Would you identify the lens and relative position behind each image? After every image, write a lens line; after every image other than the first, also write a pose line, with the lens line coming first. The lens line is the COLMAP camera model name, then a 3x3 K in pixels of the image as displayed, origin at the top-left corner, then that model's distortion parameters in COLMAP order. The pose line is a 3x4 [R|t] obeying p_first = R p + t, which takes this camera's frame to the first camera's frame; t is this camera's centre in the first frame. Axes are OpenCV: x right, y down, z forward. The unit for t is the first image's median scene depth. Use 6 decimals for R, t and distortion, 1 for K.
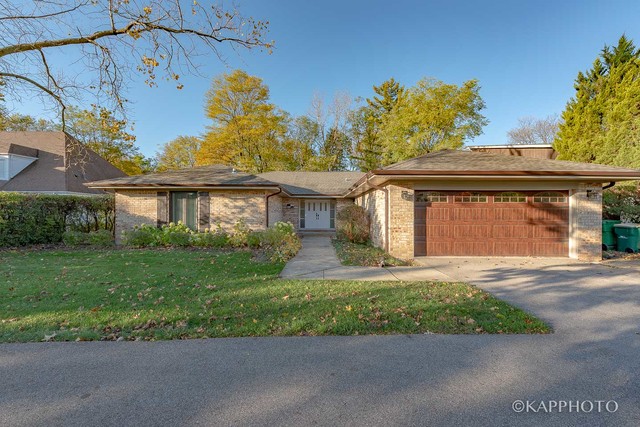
lens RADIAL K [[251.8, 0, 317.2], [0, 251.8, 215.4], [0, 0, 1]] dist [0.002400, 0.000131]
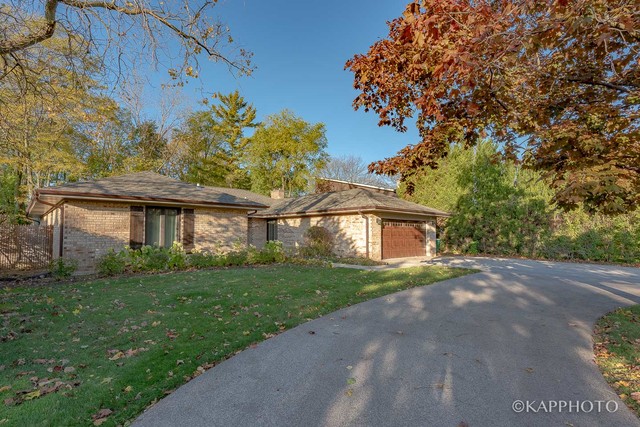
lens RADIAL K [[289.1, 0, 320.0], [0, 289.1, 213.5], [0, 0, 1]] dist [0.000587, 0.000022]
pose [[0.753228, 0.041752, 0.656433, -0.776066], [0.001473, 0.997874, -0.065158, -0.006844], [-0.657757, 0.050046, 0.751565, -0.097334]]
